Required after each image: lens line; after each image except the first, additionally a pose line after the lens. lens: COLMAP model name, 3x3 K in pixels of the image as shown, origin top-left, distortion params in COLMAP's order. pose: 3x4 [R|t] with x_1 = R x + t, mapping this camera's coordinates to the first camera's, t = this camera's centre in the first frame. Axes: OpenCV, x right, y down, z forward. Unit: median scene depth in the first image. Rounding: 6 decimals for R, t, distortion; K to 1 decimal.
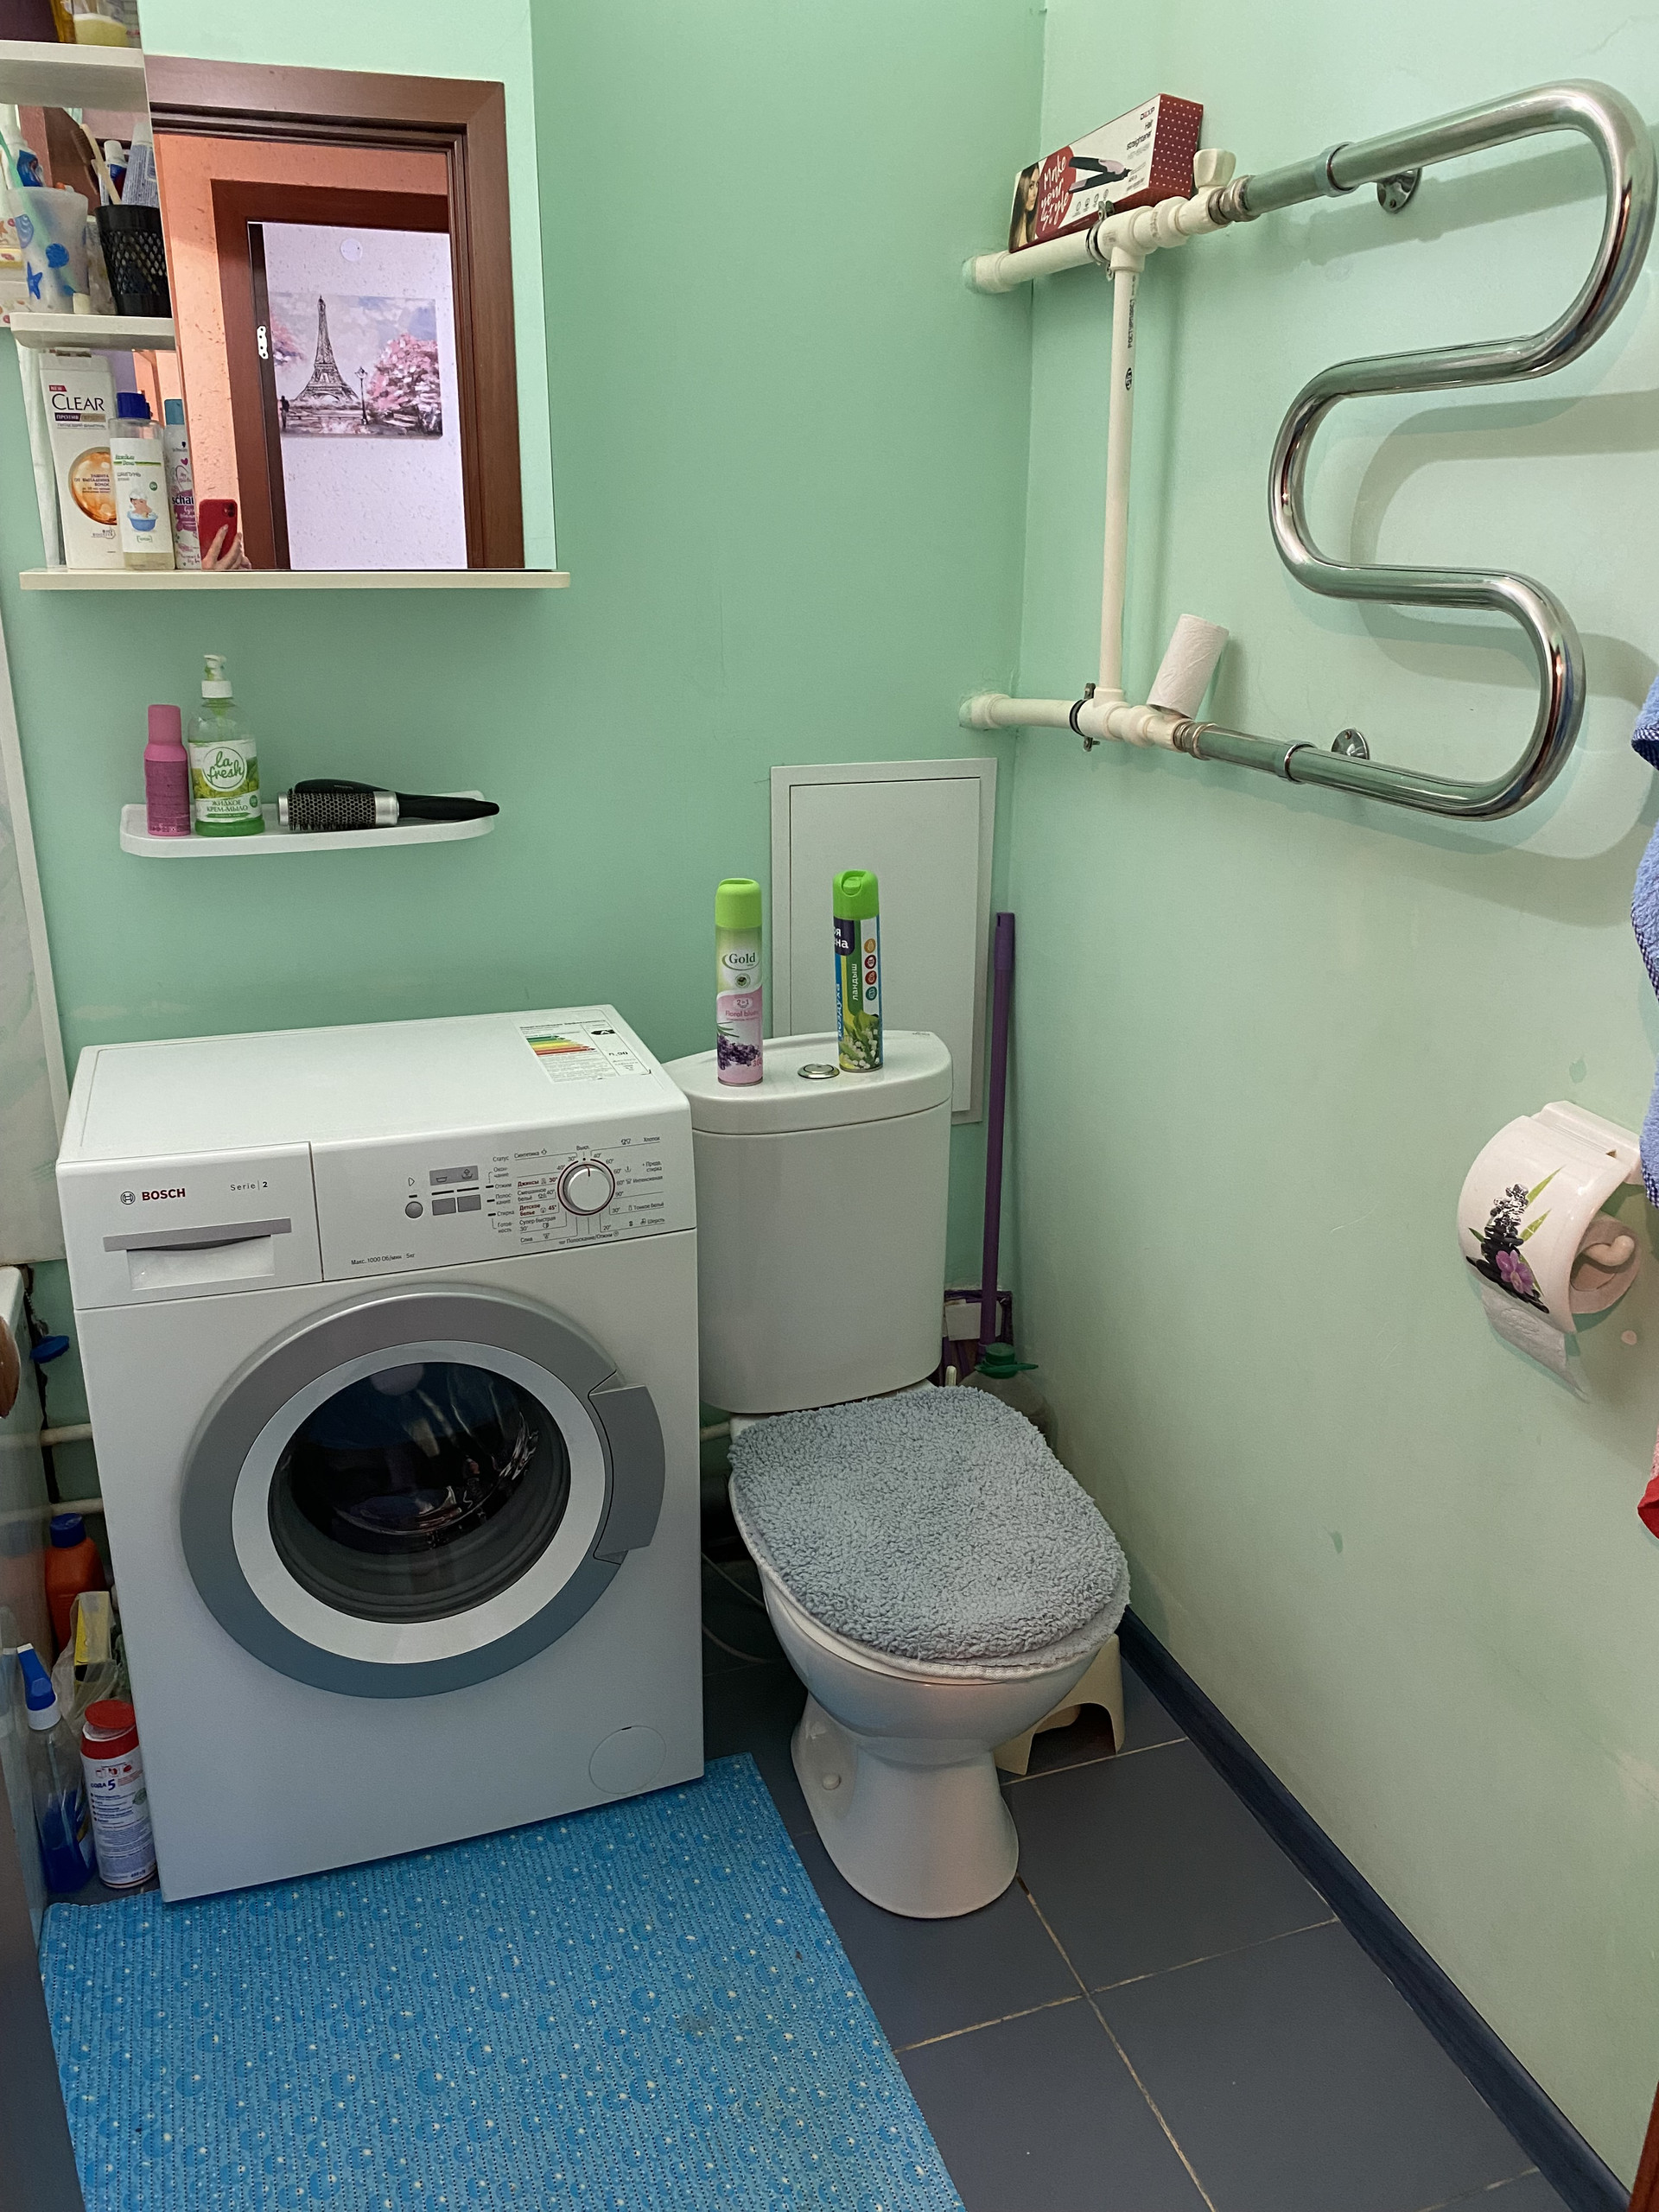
lens RADIAL K [[1669.5, 0, 829.5], [0, 1669.5, 1106.0], [0, 0, 1]] dist [-0.027401, -0.002155]
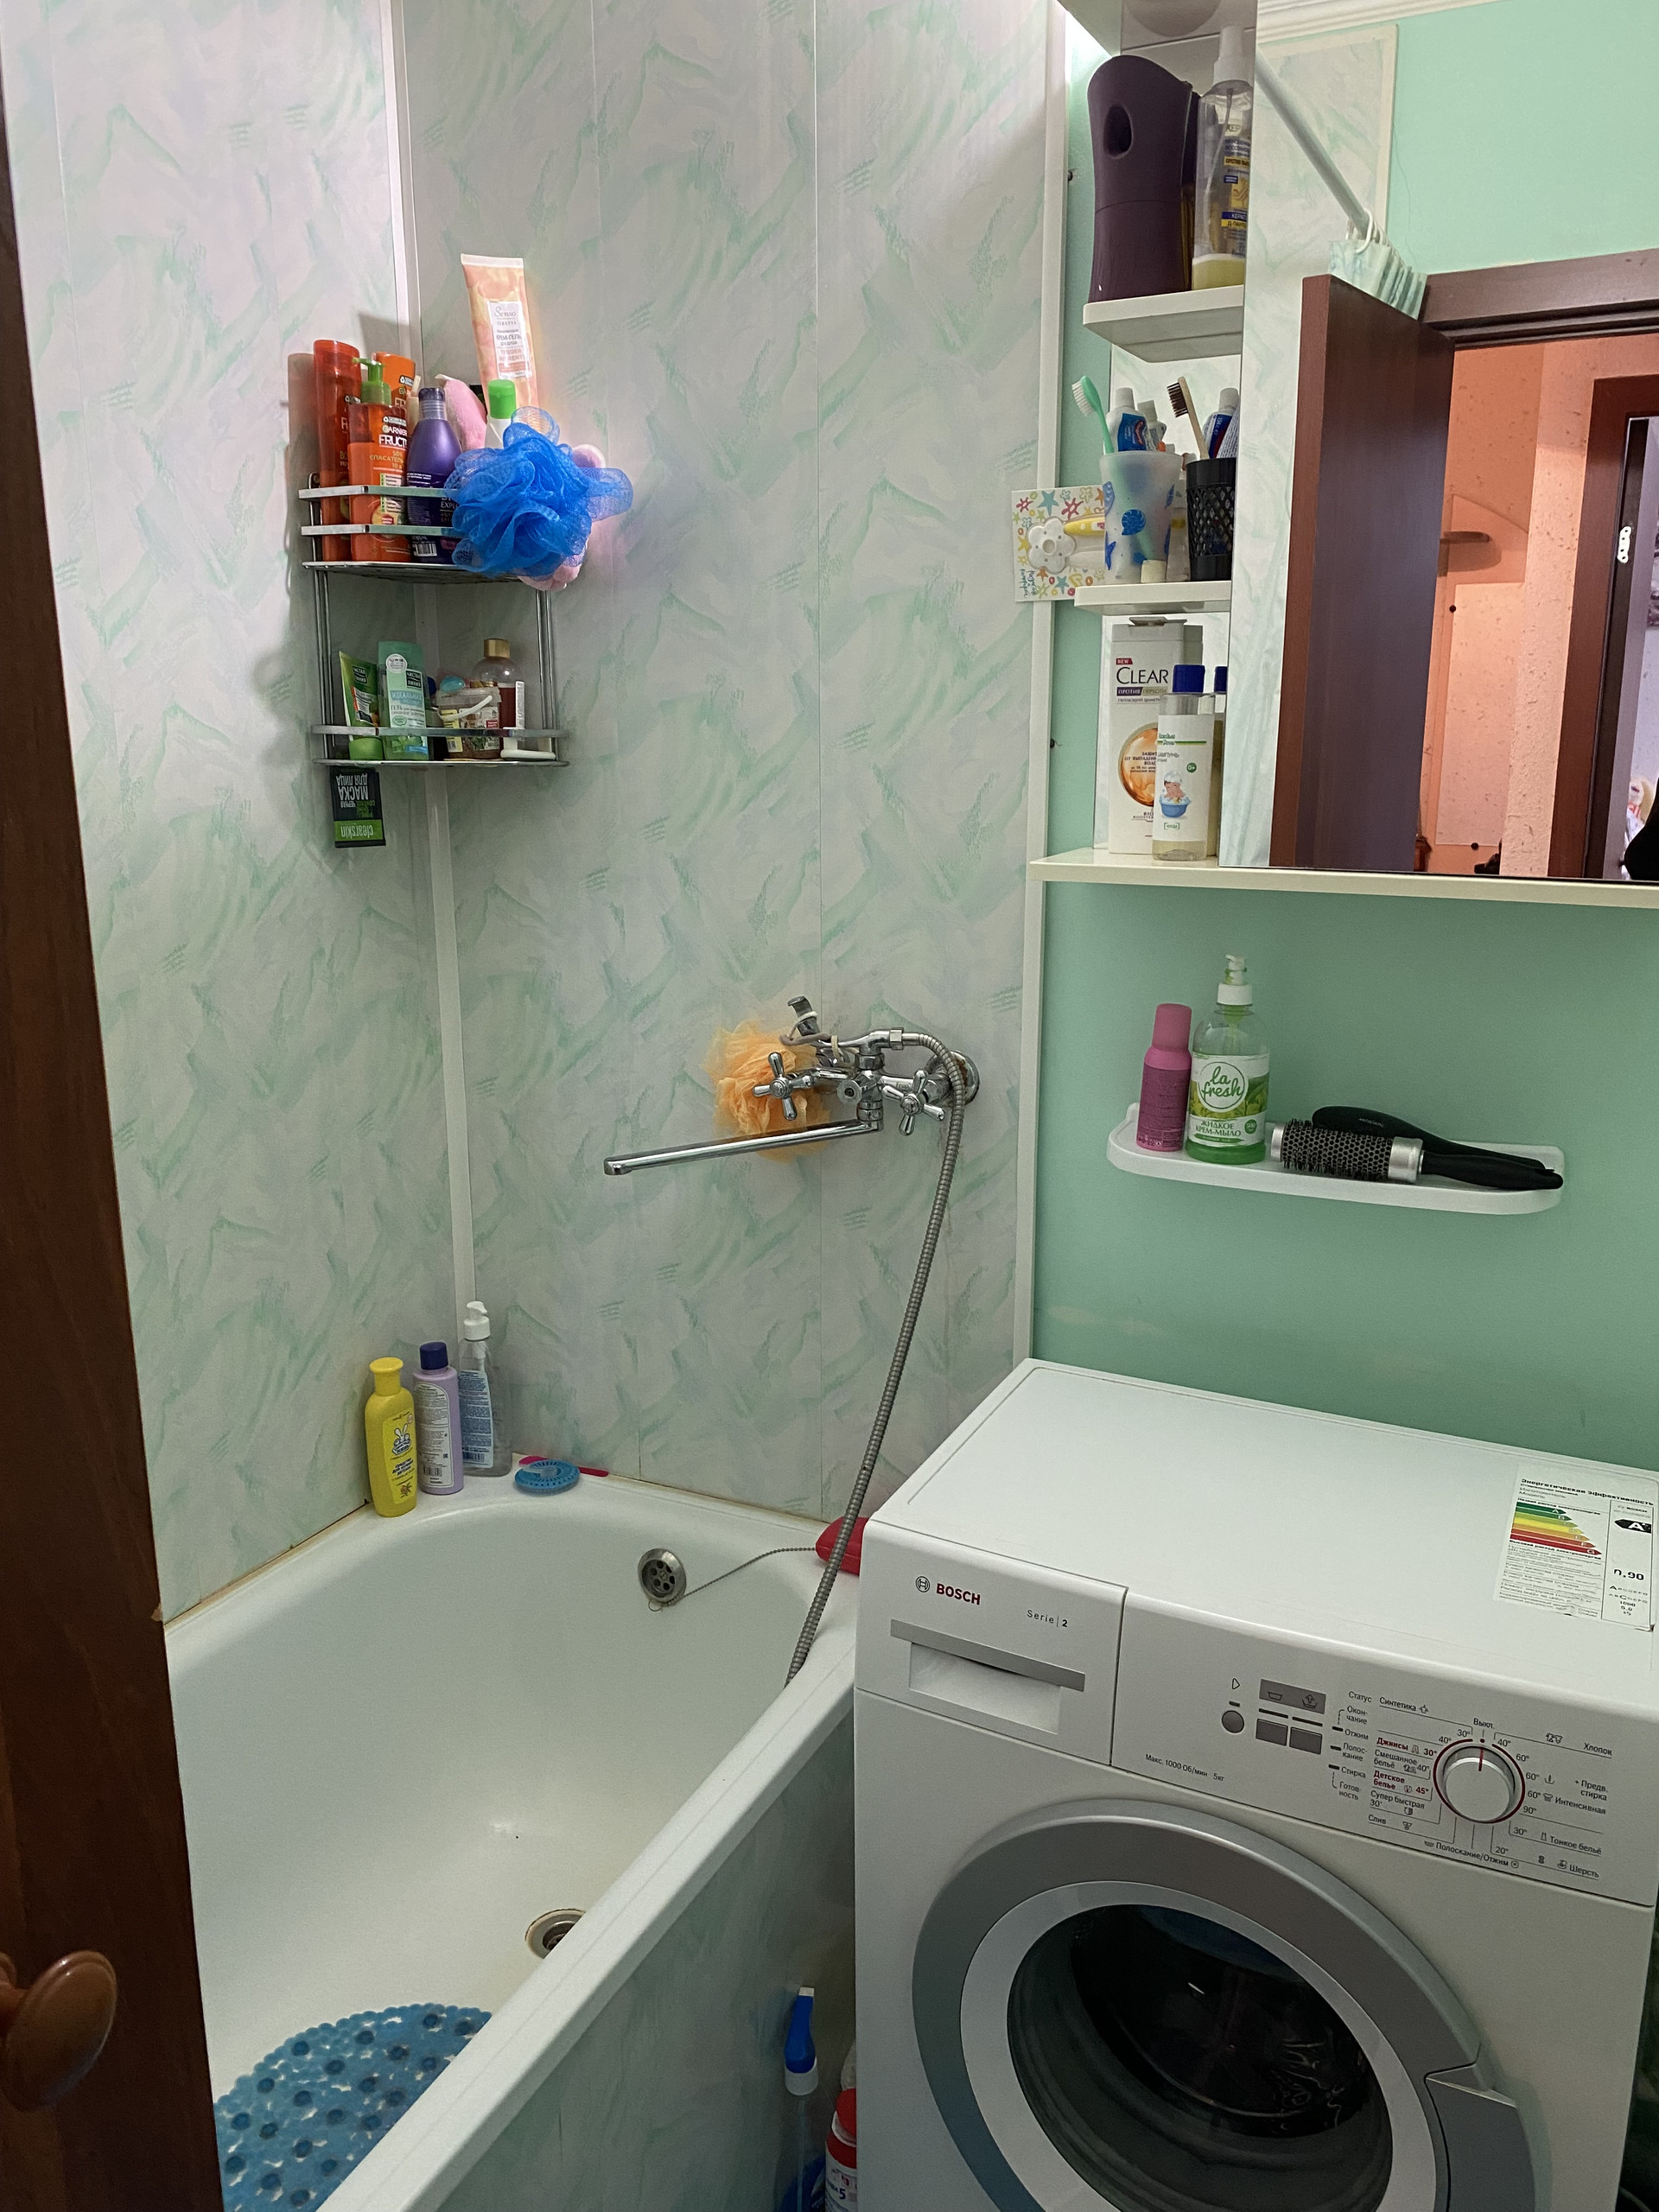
lens RADIAL K [[1663.8, 0, 829.5], [0, 1663.8, 1106.0], [0, 0, 1]] dist [0.012654, -0.005357]
pose [[0.702858, 0.148485, -0.695660, 0.096268], [-0.220598, 0.975254, -0.014718, -0.143415], [0.676259, 0.163805, 0.718221, 0.263796]]
